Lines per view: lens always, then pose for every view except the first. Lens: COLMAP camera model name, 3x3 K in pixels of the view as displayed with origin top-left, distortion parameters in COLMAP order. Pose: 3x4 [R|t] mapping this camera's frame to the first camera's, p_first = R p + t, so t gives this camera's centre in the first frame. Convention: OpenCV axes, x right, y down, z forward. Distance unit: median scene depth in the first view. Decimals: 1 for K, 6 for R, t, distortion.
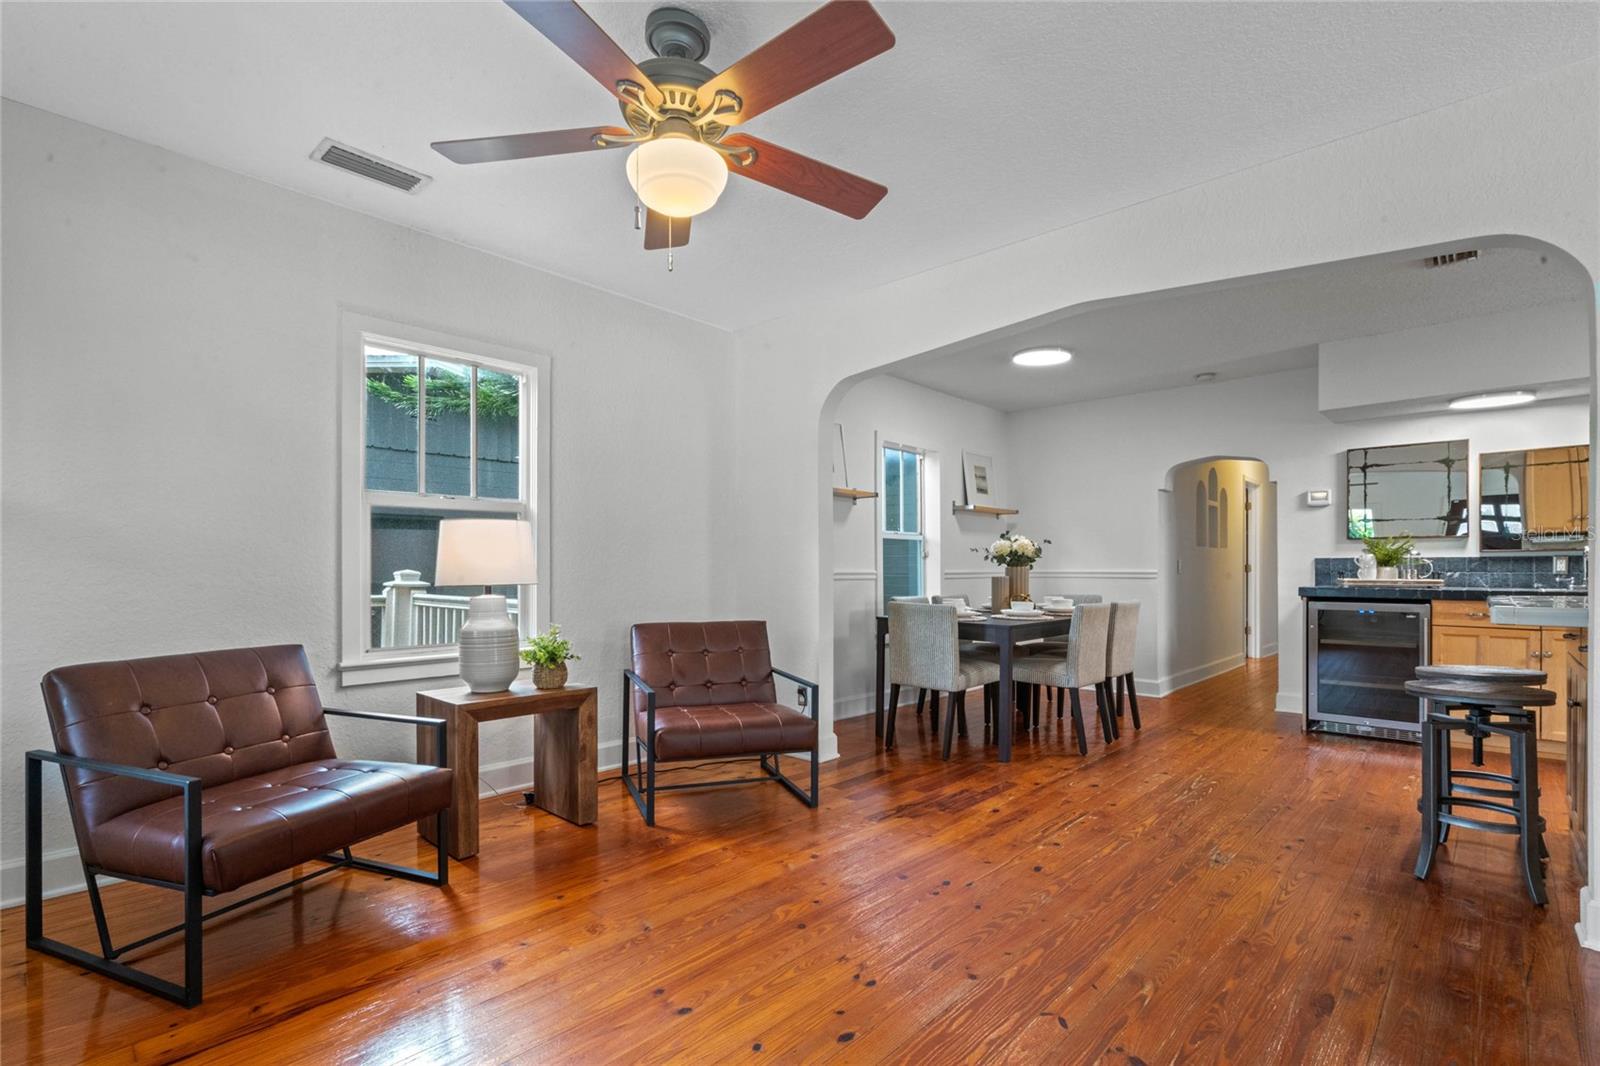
lens RADIAL K [[729.3, 0, 811.6], [0, 729.3, 563.1], [0, 0, 1]] dist [-0.002528, 0.000663]
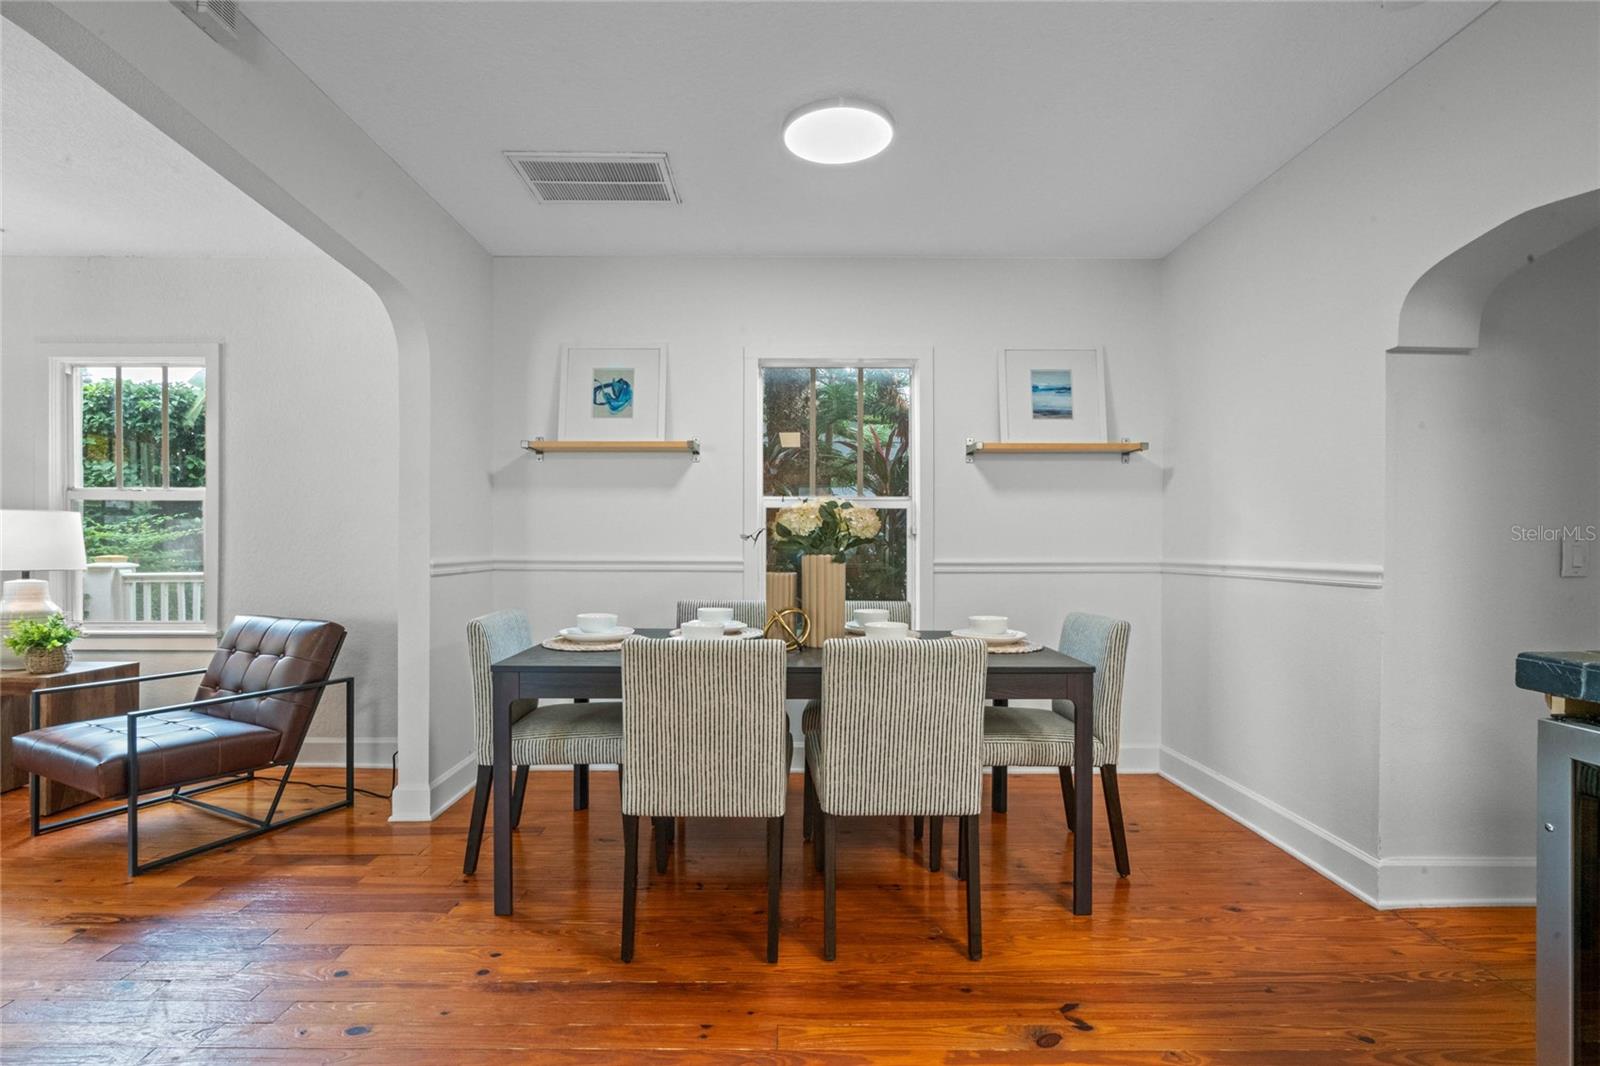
lens RADIAL K [[729.3, 0, 799.1], [0, 729.3, 545.3], [0, 0, 1]] dist [-0.002528, 0.000663]
pose [[0.683581, 0.002735, -0.729870, 0.735260], [0.004224, 0.999961, 0.007703, -0.007666], [0.729863, -0.008348, 0.683543, 0.707164]]
